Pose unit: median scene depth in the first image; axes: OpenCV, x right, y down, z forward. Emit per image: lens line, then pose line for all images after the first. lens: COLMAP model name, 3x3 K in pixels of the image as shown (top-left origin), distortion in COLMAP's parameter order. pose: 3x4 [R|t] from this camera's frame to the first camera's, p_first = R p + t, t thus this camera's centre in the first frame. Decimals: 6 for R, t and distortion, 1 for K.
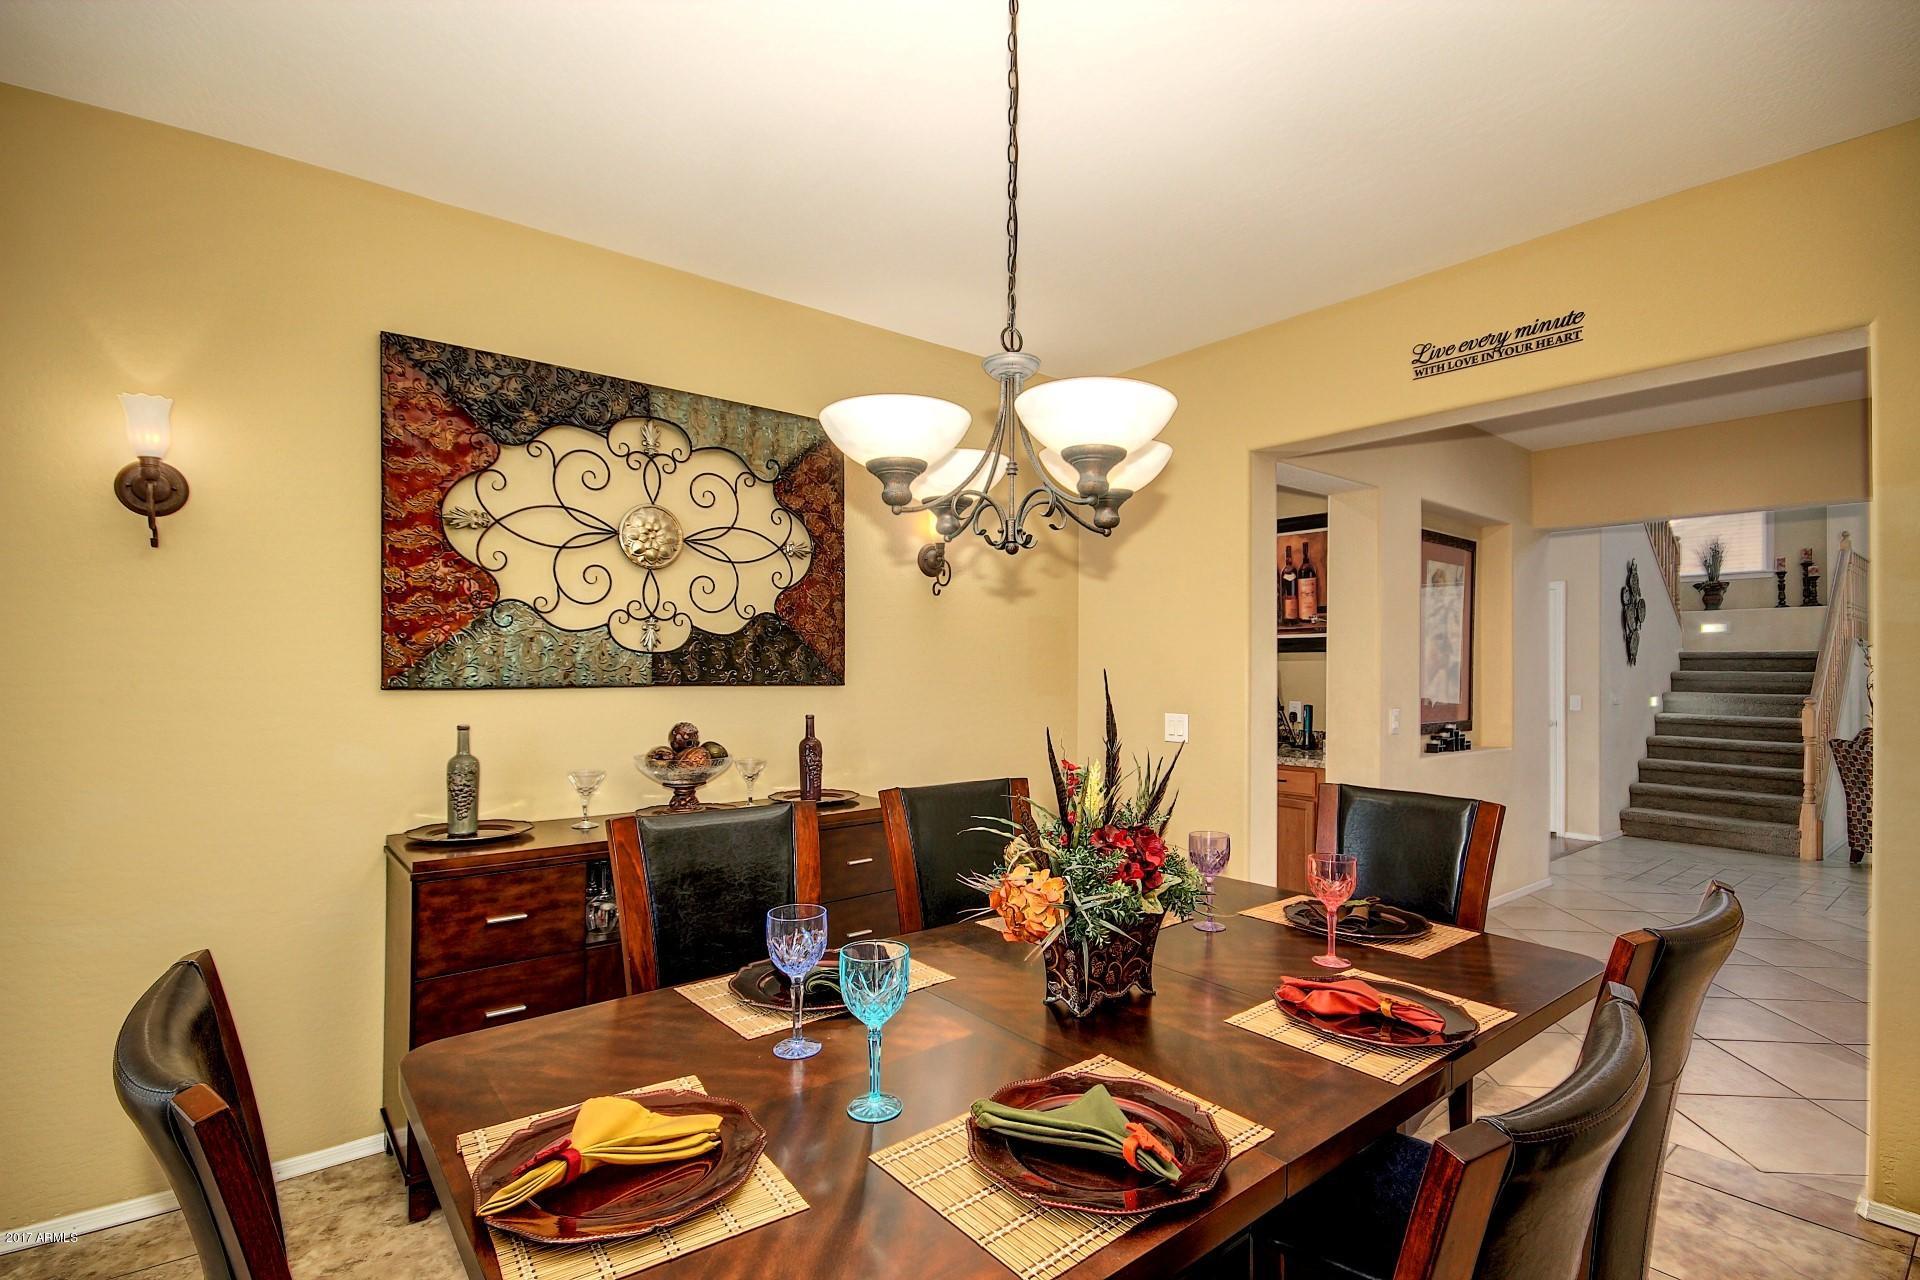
lens RADIAL K [[898.0, 0, 959.9], [0, 898.0, 661.2], [0, 0, 1]] dist [0.004517, -0.009222]
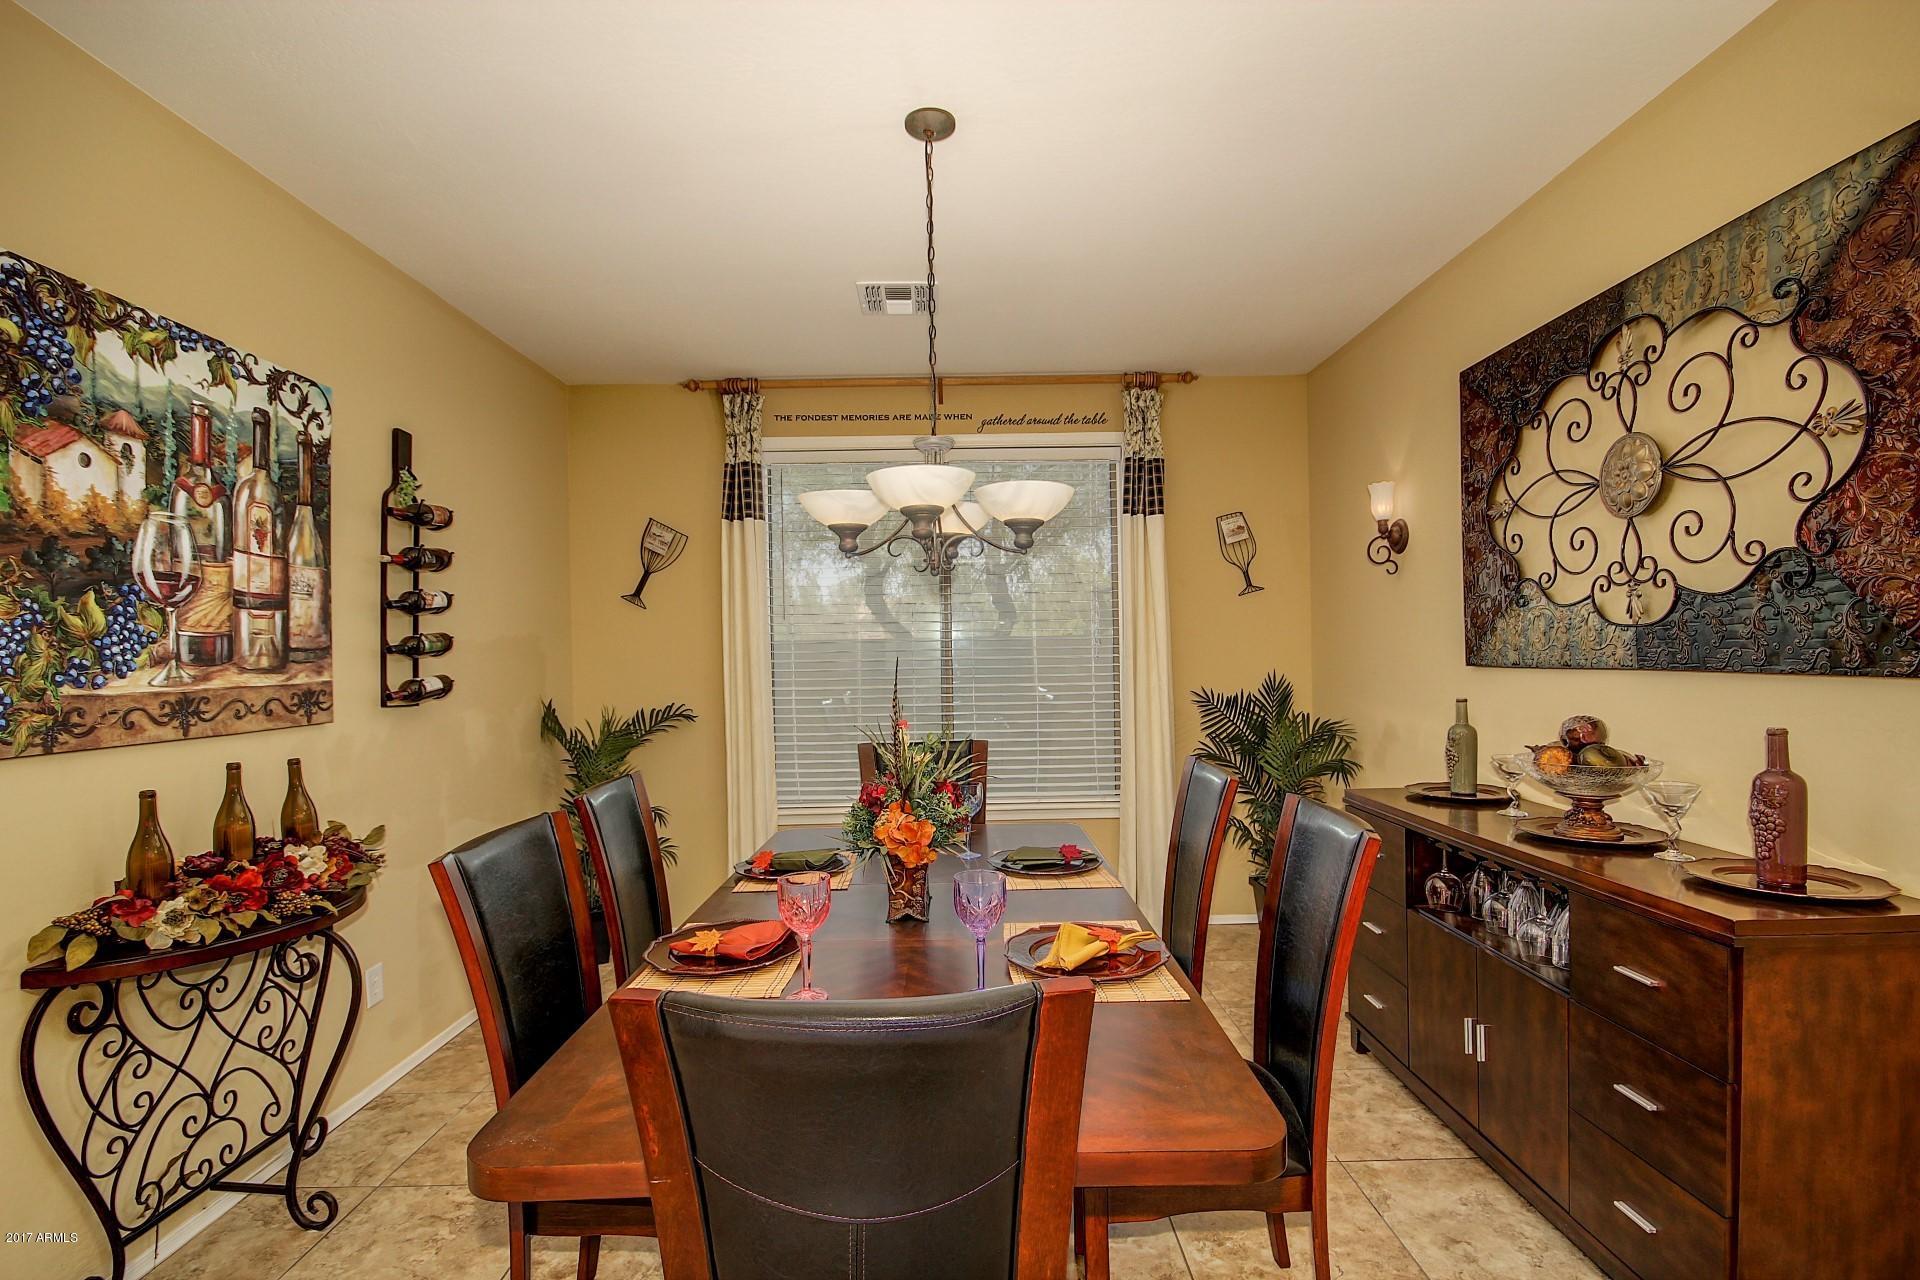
lens RADIAL K [[898.0, 0, 965.2], [0, 898.0, 644.1], [0, 0, 1]] dist [0.004517, -0.009222]
pose [[-0.636655, -0.000384, -0.771148, 0.606499], [0.021057, 0.999618, -0.017882, 0.007738], [0.770861, -0.027623, -0.636404, 1.031567]]
